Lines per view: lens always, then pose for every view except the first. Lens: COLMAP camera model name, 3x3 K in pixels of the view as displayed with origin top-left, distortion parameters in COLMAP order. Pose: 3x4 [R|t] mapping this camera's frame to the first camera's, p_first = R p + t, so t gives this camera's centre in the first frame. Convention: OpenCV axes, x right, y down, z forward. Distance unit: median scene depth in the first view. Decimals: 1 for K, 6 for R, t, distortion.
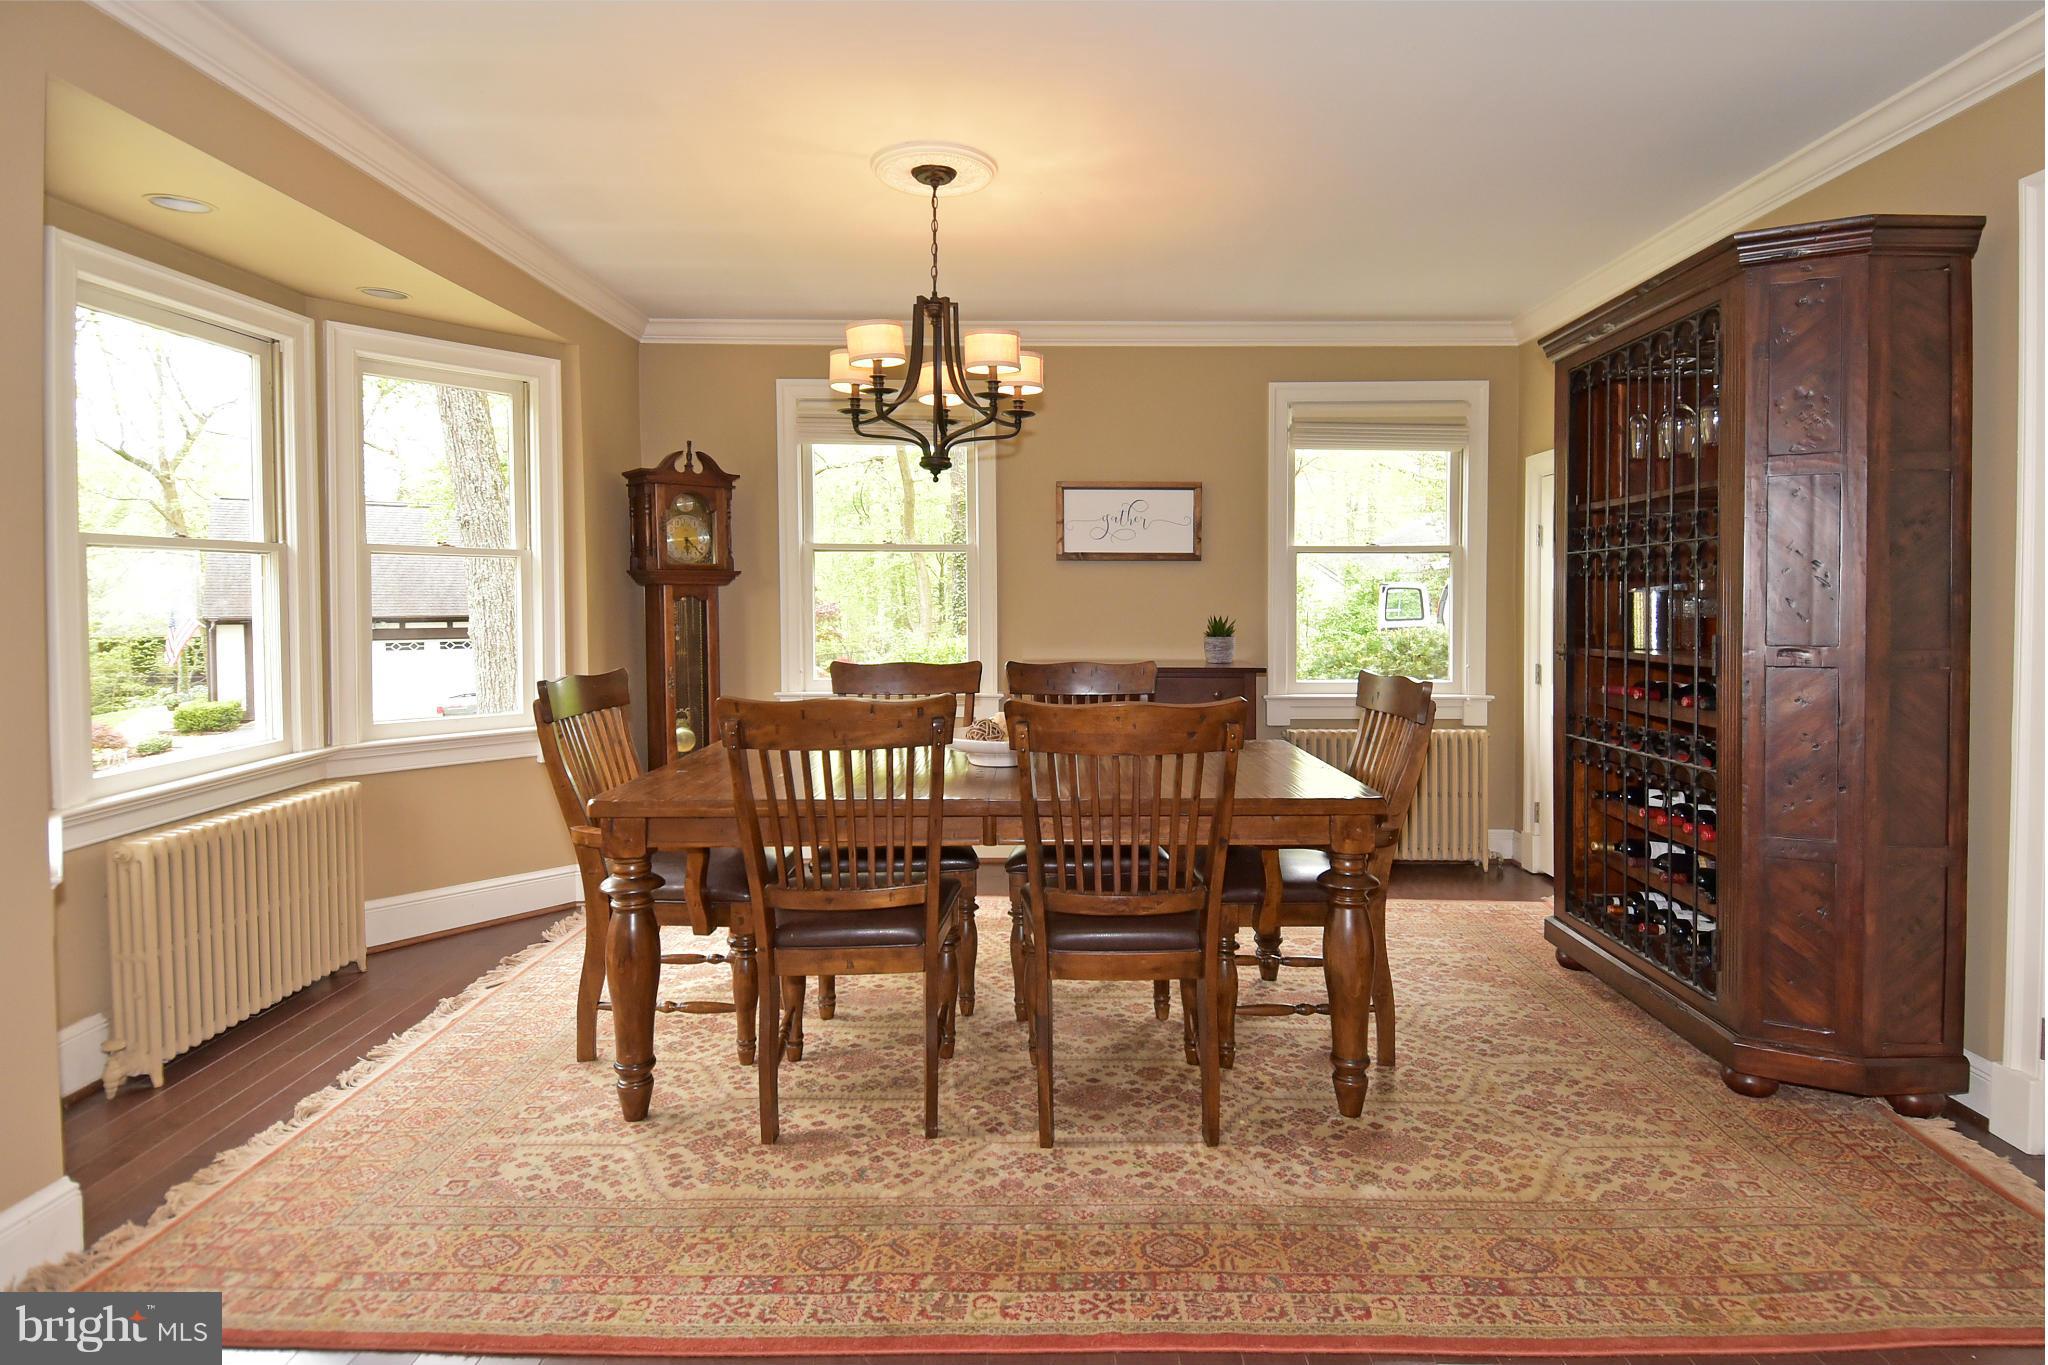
lens RADIAL K [[1048.9, 0, 1053.2], [0, 1048.9, 653.8], [0, 0, 1]] dist [0.022578, -0.035111]
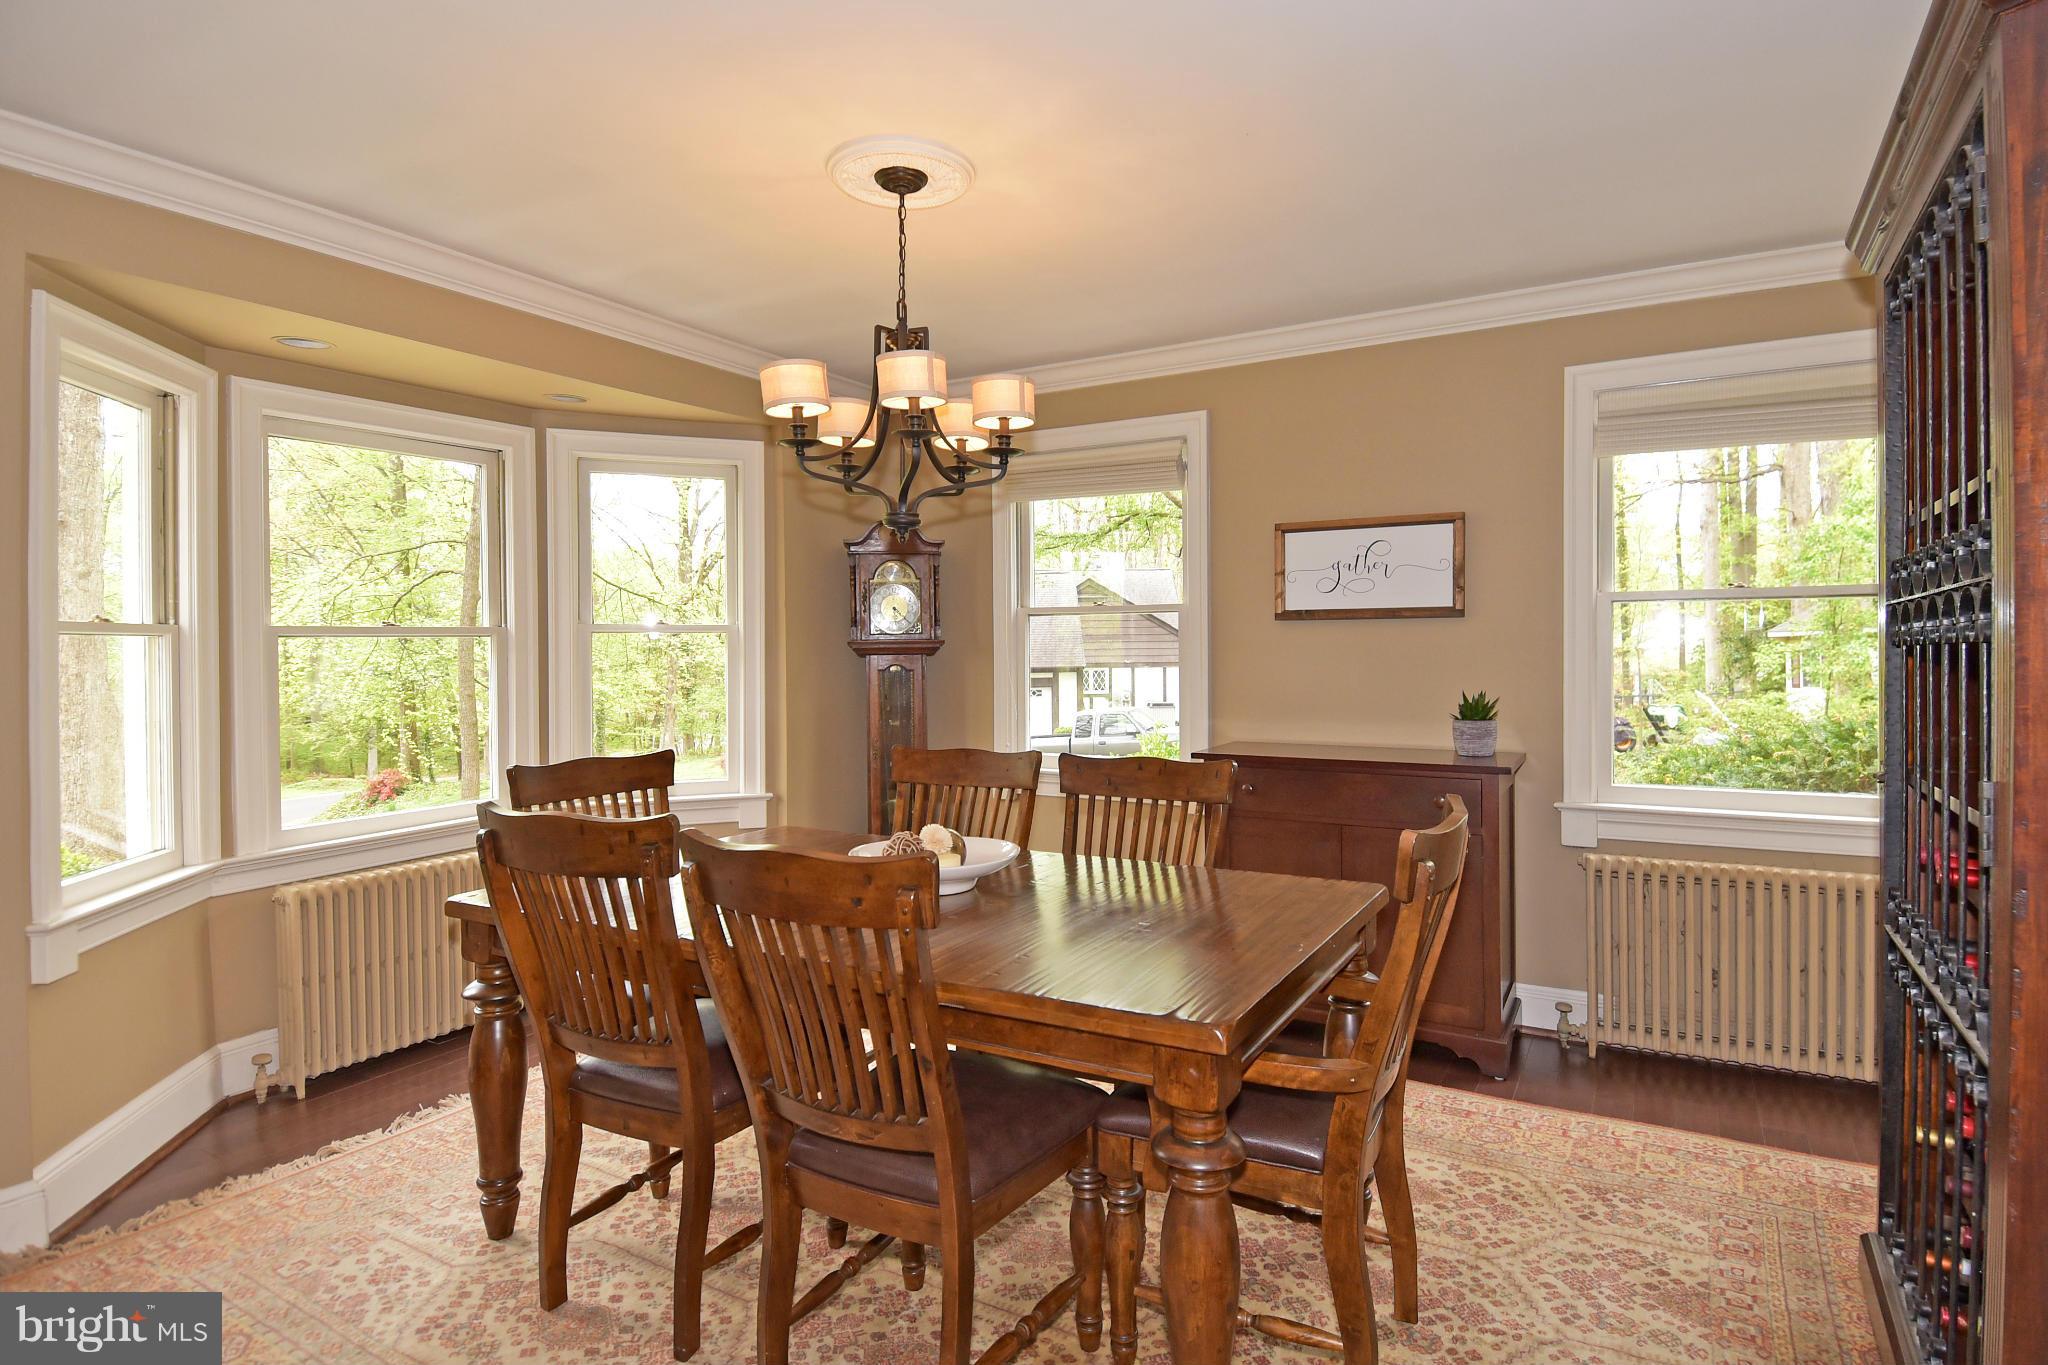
lens RADIAL K [[1062.2, 0, 1075.8], [0, 1062.2, 680.2], [0, 0, 1]] dist [0.004513, -0.025807]
pose [[0.875720, 0.004890, -0.482794, 0.349486], [-0.015002, 0.999741, -0.017087, -0.035069], [0.482586, 0.022206, 0.875567, 0.274638]]
